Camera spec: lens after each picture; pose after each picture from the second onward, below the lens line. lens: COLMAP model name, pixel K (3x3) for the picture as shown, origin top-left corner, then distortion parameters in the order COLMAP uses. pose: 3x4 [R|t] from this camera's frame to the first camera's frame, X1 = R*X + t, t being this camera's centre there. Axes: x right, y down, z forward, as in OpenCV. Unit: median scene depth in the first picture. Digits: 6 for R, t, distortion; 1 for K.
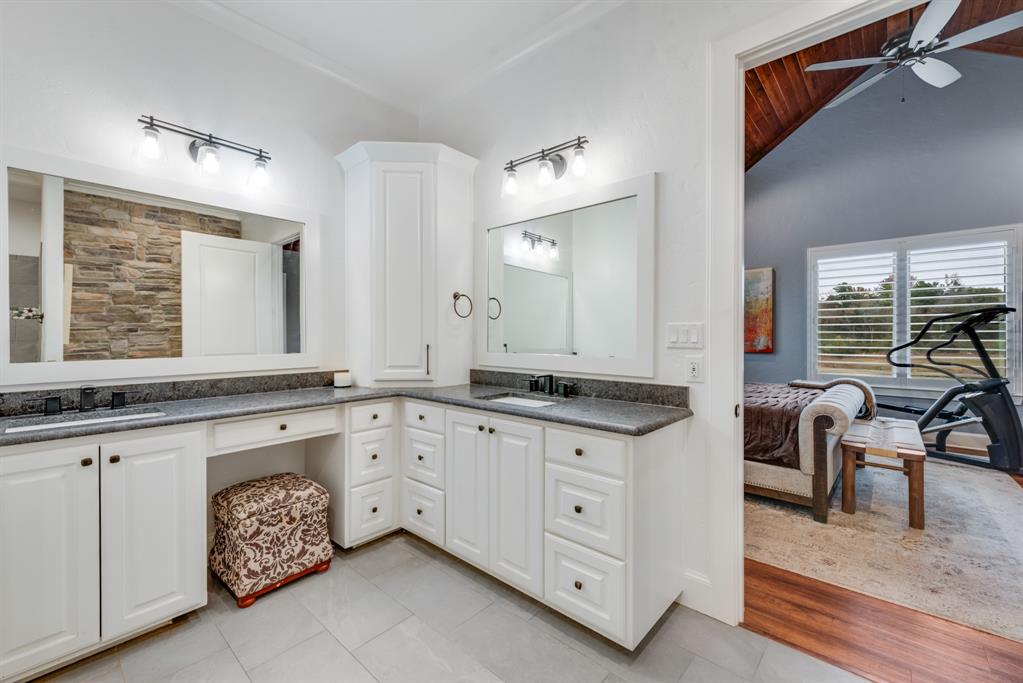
lens RADIAL K [[418.7, 0, 511.1], [0, 418.7, 339.9], [0, 0, 1]] dist [0.007532, -0.000450]
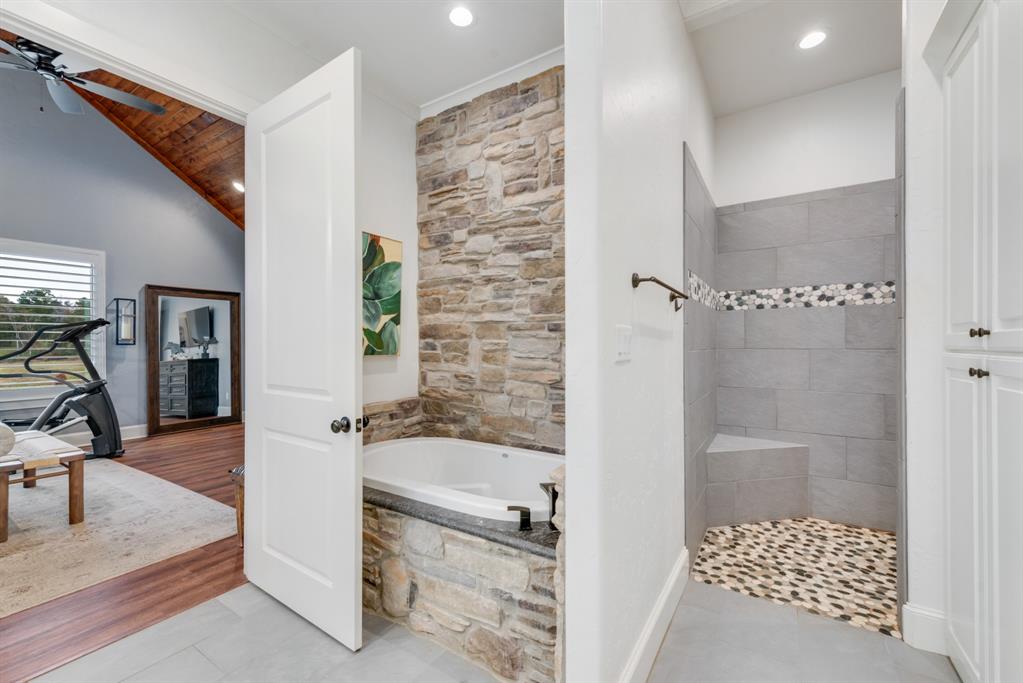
lens RADIAL K [[418.7, 0, 511.2], [0, 418.7, 343.9], [0, 0, 1]] dist [0.007532, -0.000450]
pose [[-0.161869, 0.002706, 0.986809, -0.239910], [0.006894, 0.999975, -0.001611, -0.001278], [-0.986788, 0.006542, -0.161883, 0.066508]]
